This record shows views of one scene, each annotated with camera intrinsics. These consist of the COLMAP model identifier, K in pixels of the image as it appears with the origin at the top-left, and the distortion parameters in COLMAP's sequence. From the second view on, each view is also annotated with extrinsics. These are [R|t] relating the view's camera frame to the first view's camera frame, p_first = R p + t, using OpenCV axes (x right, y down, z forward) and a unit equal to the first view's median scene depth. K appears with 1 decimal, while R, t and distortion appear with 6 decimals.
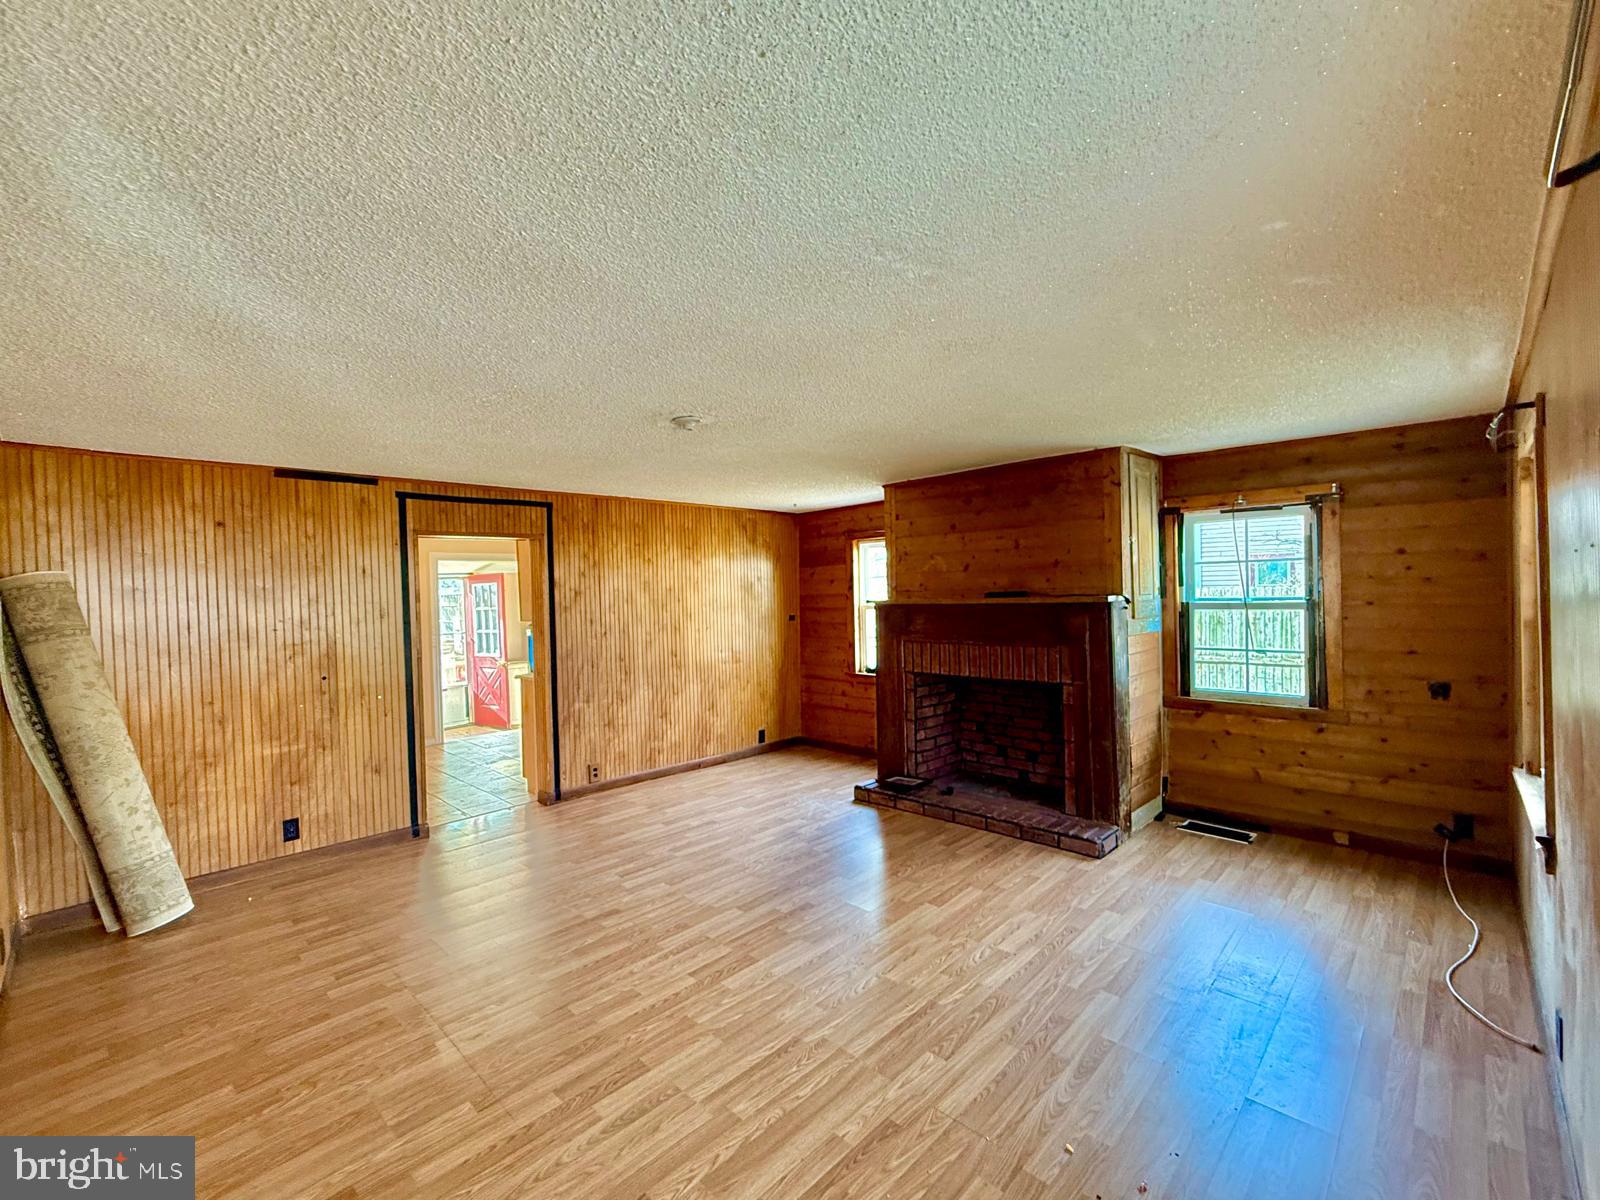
lens RADIAL K [[686.6, 0, 797.1], [0, 686.6, 617.2], [0, 0, 1]] dist [0.000340, 0.000055]
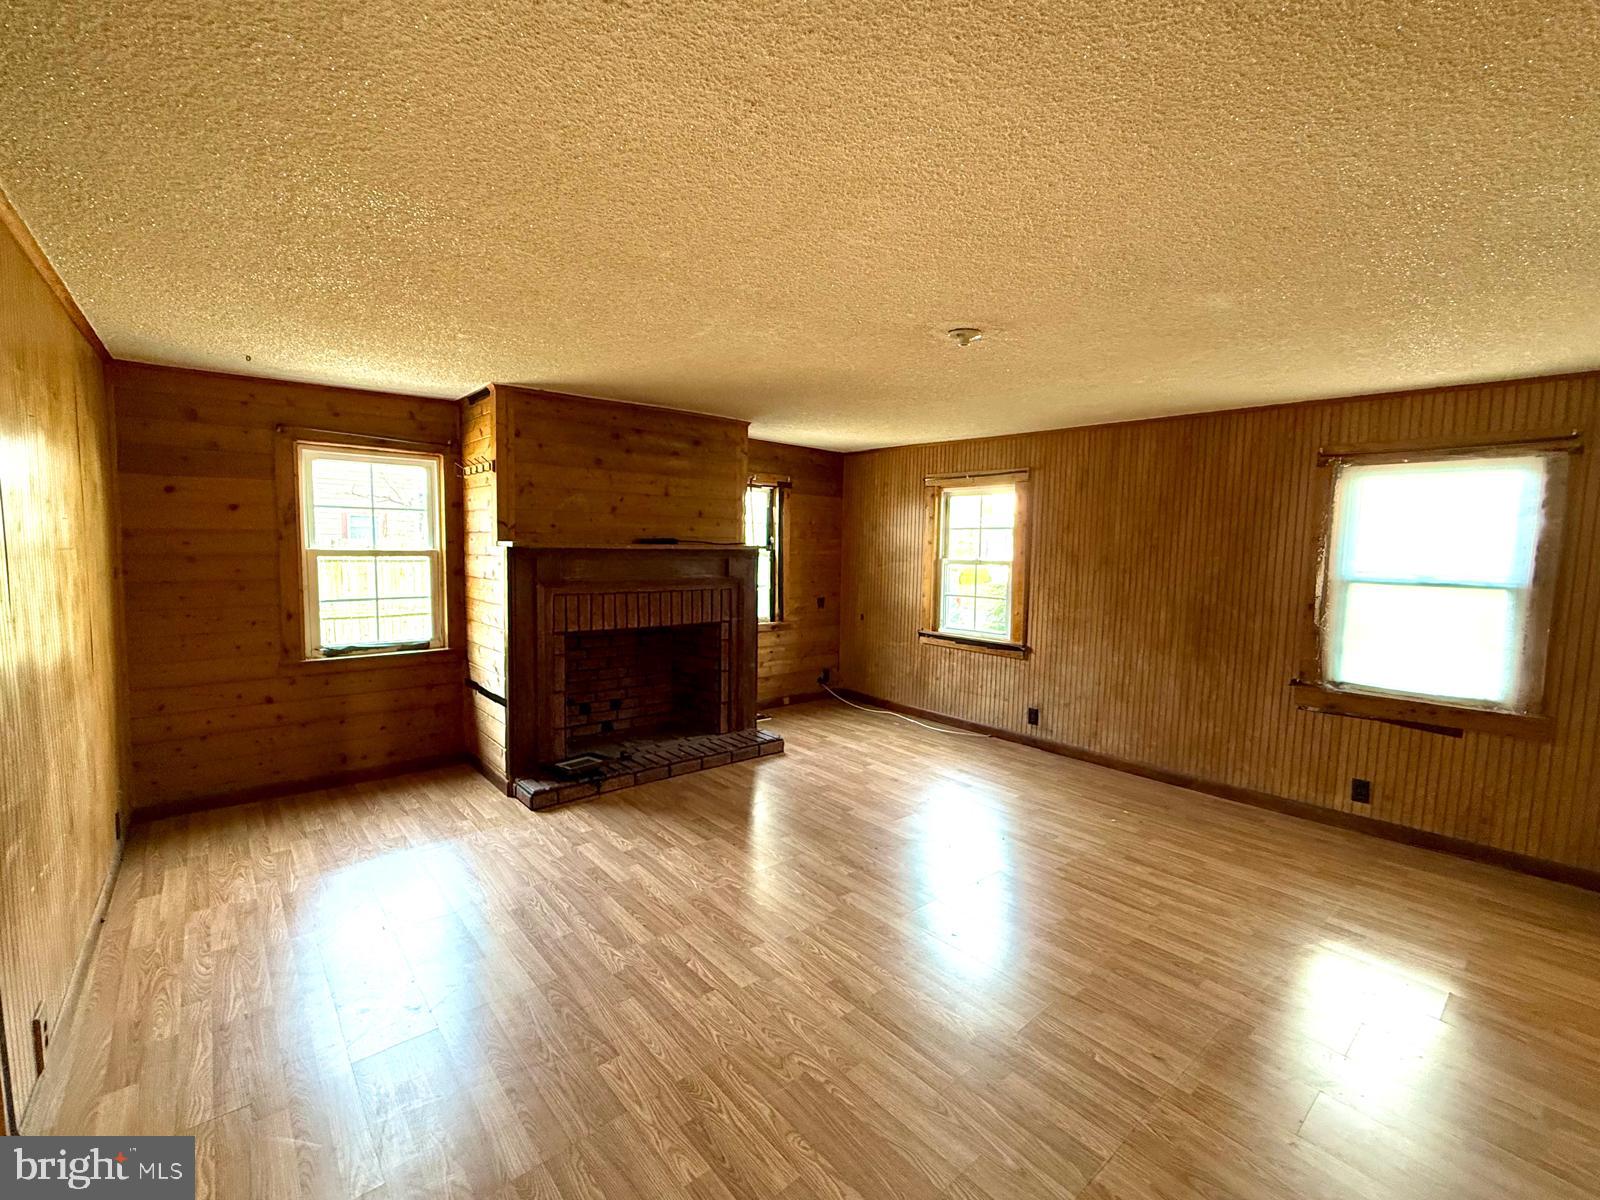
lens RADIAL K [[698.3, 0, 800.0], [0, 698.3, 600.0], [0, 0, 1]] dist [-0.000461, -0.000106]
pose [[0.093302, -0.056597, 0.994028, -0.749793], [0.014992, 0.998350, 0.055436, -0.000434], [-0.995525, 0.009731, 0.093997, 0.762501]]
